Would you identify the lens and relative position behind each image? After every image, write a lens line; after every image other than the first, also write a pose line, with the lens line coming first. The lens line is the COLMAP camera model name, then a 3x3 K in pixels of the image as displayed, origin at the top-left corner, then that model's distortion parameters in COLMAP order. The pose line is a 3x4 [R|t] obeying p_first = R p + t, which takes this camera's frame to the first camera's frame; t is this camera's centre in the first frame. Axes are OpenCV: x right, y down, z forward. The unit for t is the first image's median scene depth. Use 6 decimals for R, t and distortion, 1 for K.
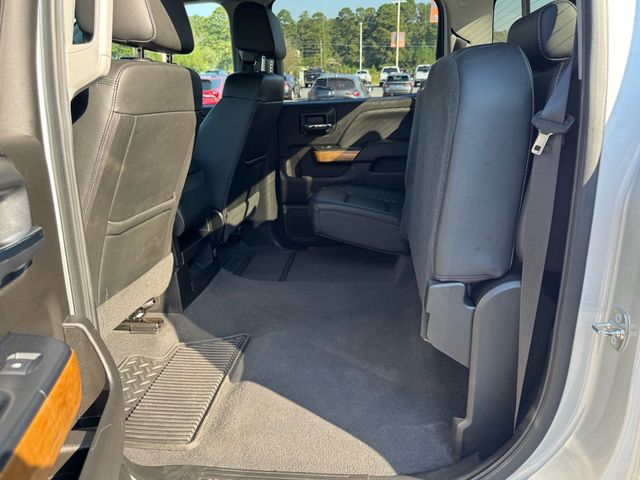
lens RADIAL K [[483.2, 0, 324.9], [0, 483.2, 253.8], [0, 0, 1]] dist [0.032394, -0.059912]
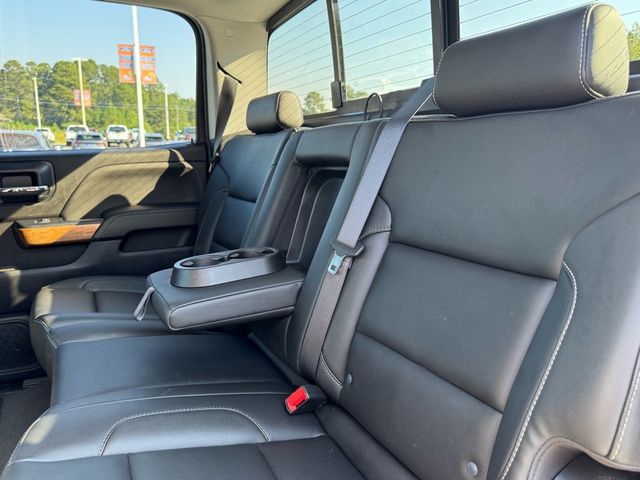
lens RADIAL K [[483.2, 0, 330.8], [0, 483.2, 246.3], [0, 0, 1]] dist [0.032394, -0.059912]
pose [[0.824964, -0.089452, 0.558062, -0.041919], [0.163252, 0.983022, -0.083761, -0.072601], [-0.541095, 0.160204, 0.825561, 0.271892]]
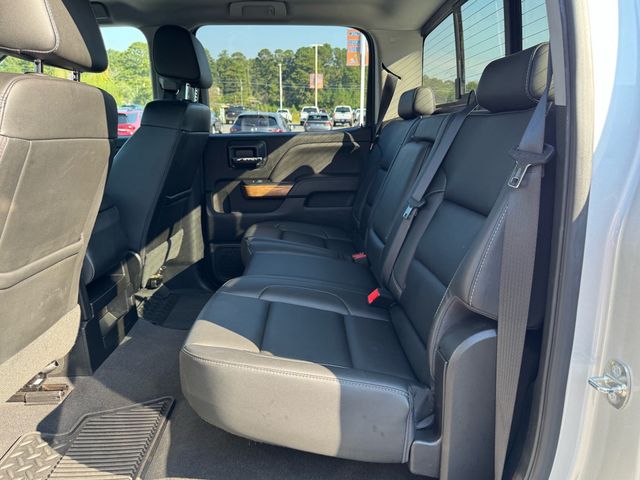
lens RADIAL K [[483.2, 0, 327.1], [0, 483.2, 251.7], [0, 0, 1]] dist [0.032394, -0.059912]
pose [[0.986842, -0.020418, 0.160393, -0.015841], [0.032551, 0.996772, -0.073387, -0.010977], [-0.158377, 0.077642, 0.984321, 0.062474]]
